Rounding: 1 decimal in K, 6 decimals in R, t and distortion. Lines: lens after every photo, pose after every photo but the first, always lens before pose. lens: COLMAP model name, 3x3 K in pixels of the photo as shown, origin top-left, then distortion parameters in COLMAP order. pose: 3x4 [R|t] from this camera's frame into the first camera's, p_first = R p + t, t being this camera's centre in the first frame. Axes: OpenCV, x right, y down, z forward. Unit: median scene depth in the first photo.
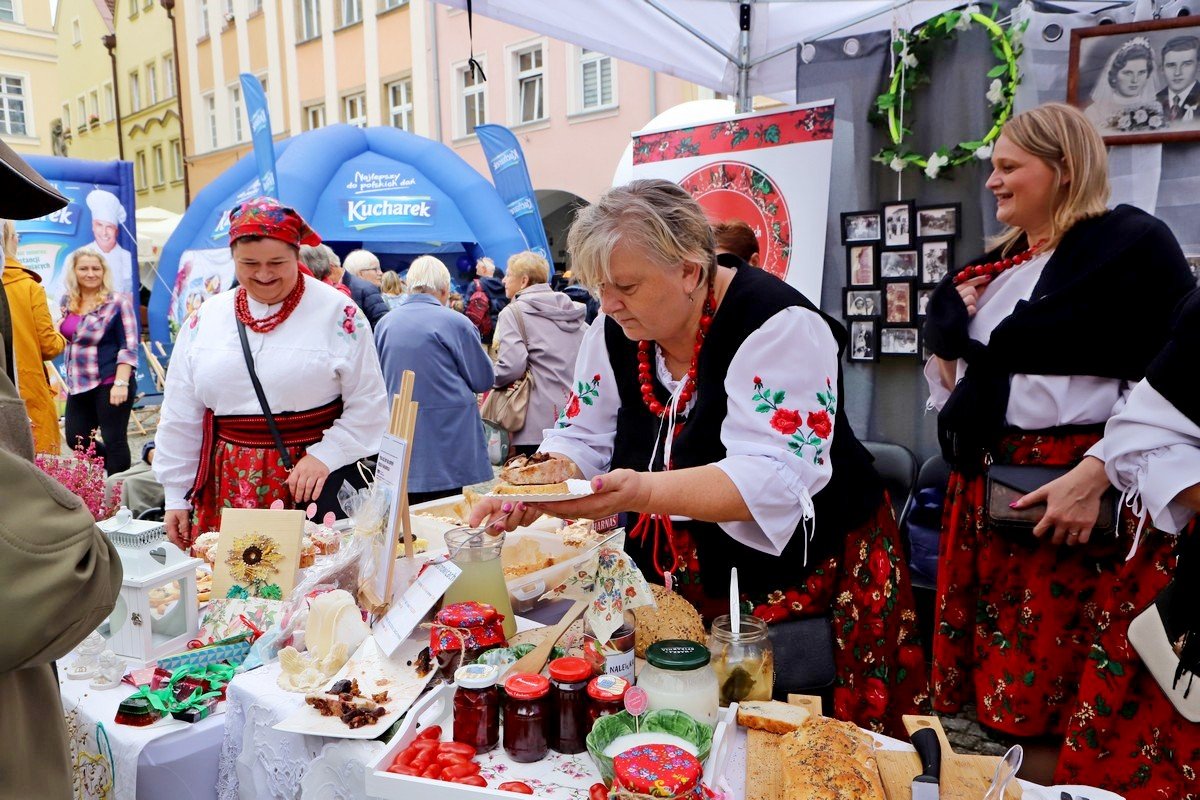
lens RADIAL K [[907.3, 0, 606.9], [0, 907.3, 399.0], [0, 0, 1]] dist [-0.001364, 0.003518]
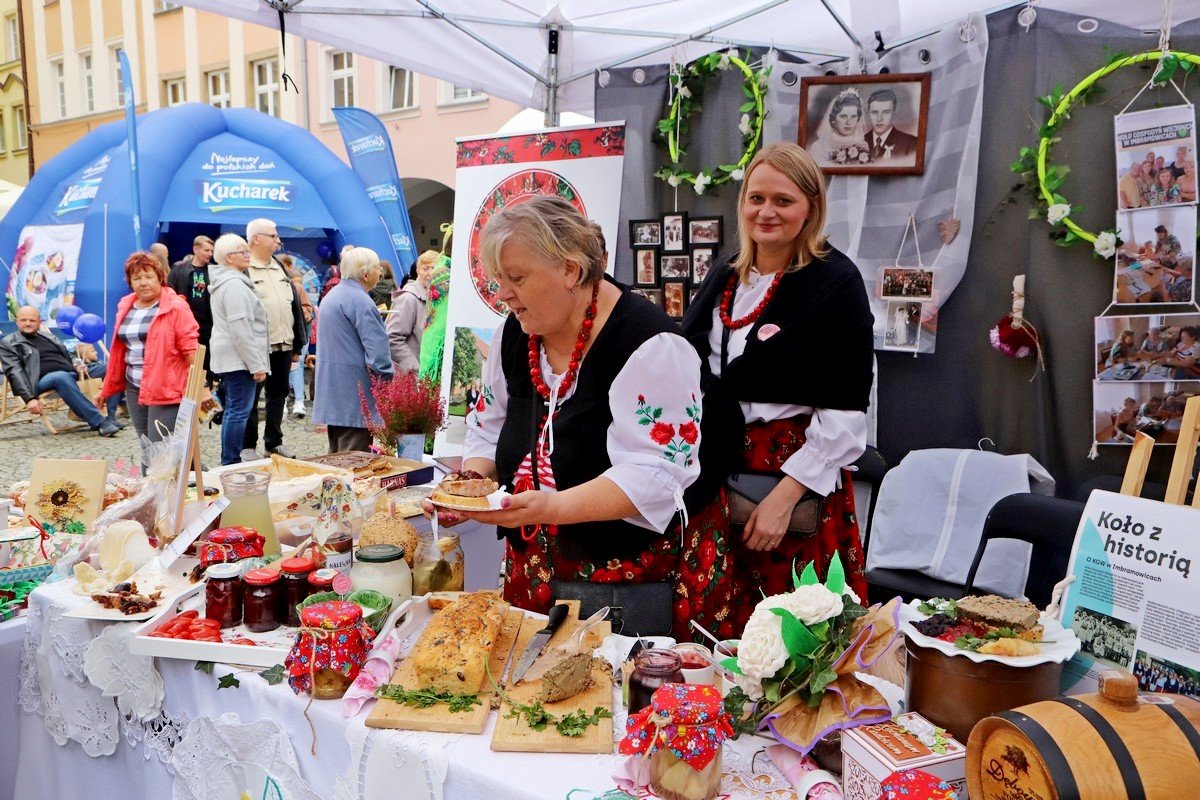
lens RADIAL K [[907.3, 0, 606.9], [0, 907.3, 399.0], [0, 0, 1]] dist [-0.001364, 0.003518]
pose [[0.991257, 0.013074, 0.131295, 0.084755], [-0.014279, 0.999864, 0.008241, 0.012509], [-0.131170, -0.010044, 0.991309, -0.141035]]
